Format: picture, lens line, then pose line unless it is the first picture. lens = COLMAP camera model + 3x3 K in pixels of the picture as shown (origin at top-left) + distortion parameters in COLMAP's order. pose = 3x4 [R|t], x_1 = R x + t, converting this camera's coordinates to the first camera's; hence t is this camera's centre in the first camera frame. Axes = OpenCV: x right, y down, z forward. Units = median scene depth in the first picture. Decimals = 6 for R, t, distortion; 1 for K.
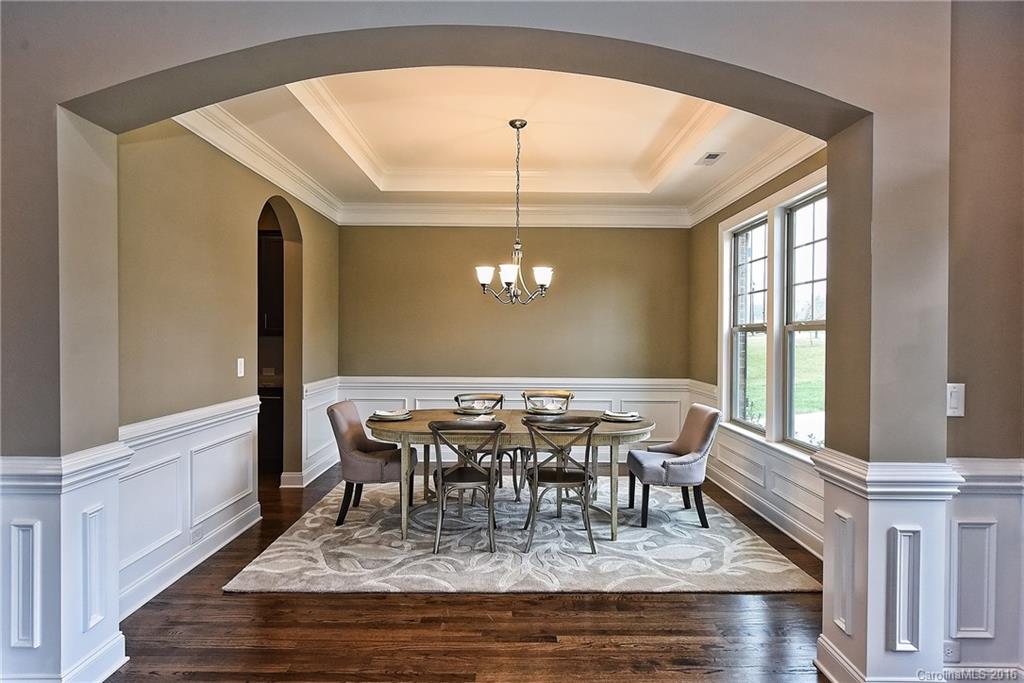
lens RADIAL K [[551.9, 0, 512.0], [0, 551.9, 341.5], [0, 0, 1]] dist [0.004351, 0.000567]
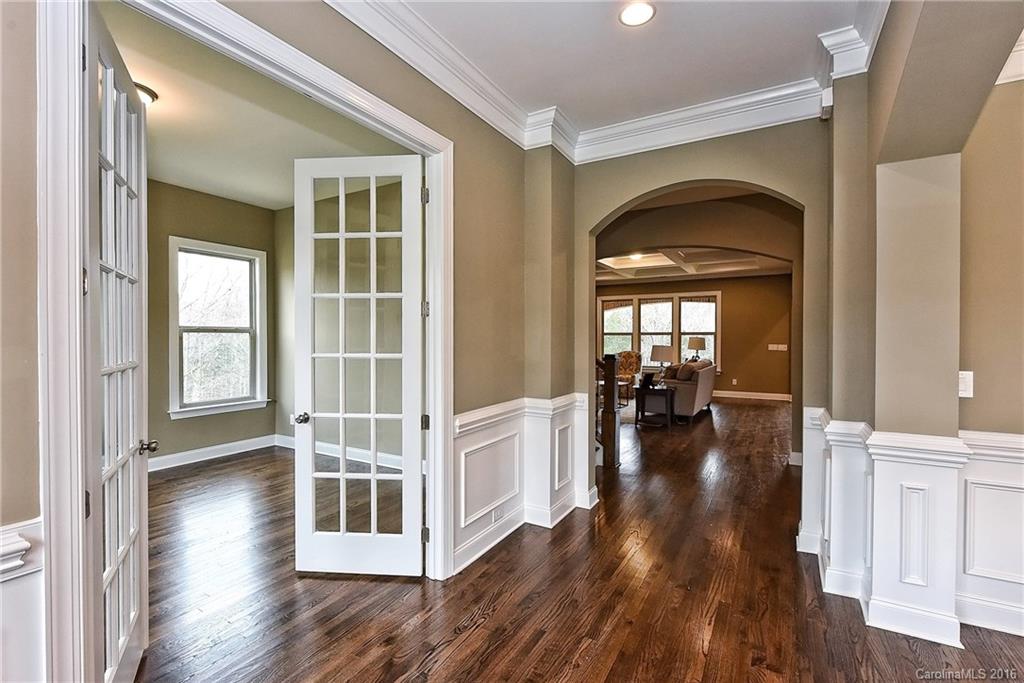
lens RADIAL K [[450.9, 0, 512.0], [0, 450.9, 341.5], [0, 0, 1]] dist [-0.010047, -0.000058]
pose [[-0.510900, 0.000695, -0.859640, 0.294600], [-0.012019, 0.999896, 0.007952, -0.000571], [0.859556, 0.014394, -0.510839, 0.444996]]
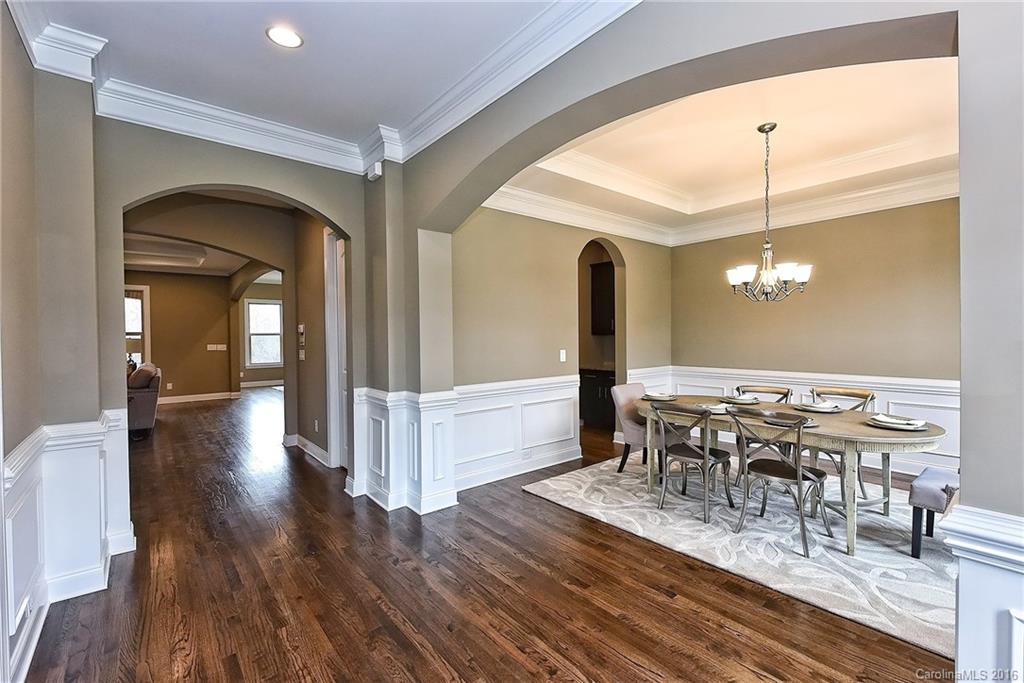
lens RADIAL K [[444.8, 0, 512.0], [0, 444.8, 341.5], [0, 0, 1]] dist [0.000844, -0.000235]
pose [[0.631541, -0.001199, -0.775342, 0.401654], [0.006103, 0.999976, 0.003425, 0.002639], [0.775319, -0.006895, 0.631532, 0.108426]]
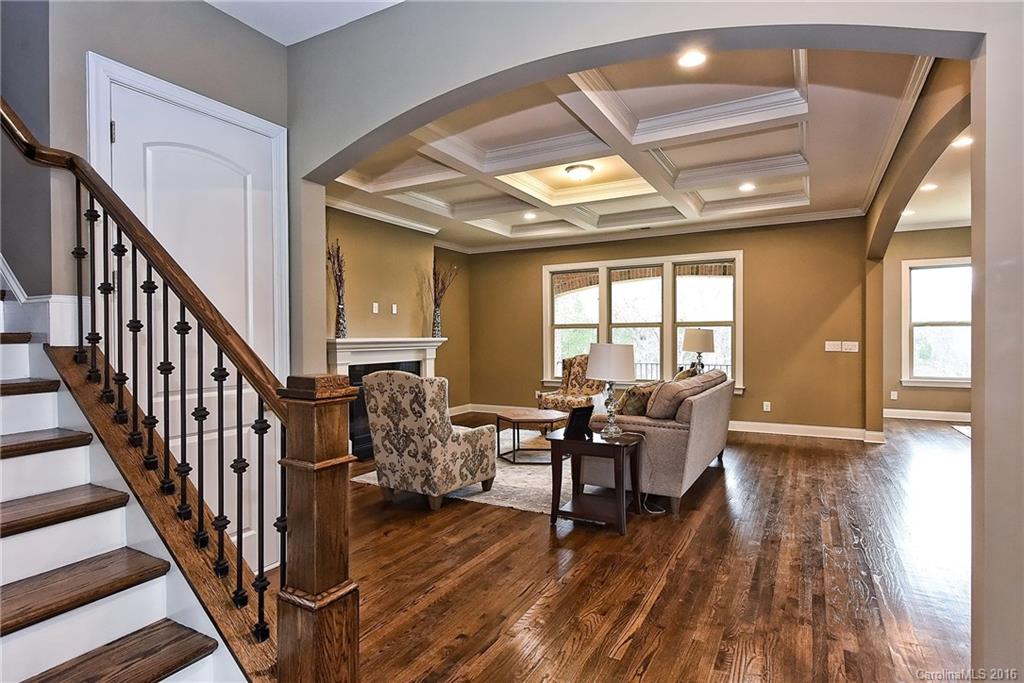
lens RADIAL K [[542.6, 0, 512.0], [0, 542.6, 341.5], [0, 0, 1]] dist [-0.000033, -0.000028]
pose [[-0.488659, 0.003675, -0.872467, -0.703029], [-0.004514, 0.999967, 0.006741, 0.013564], [0.872463, 0.007232, -0.488626, 0.358927]]
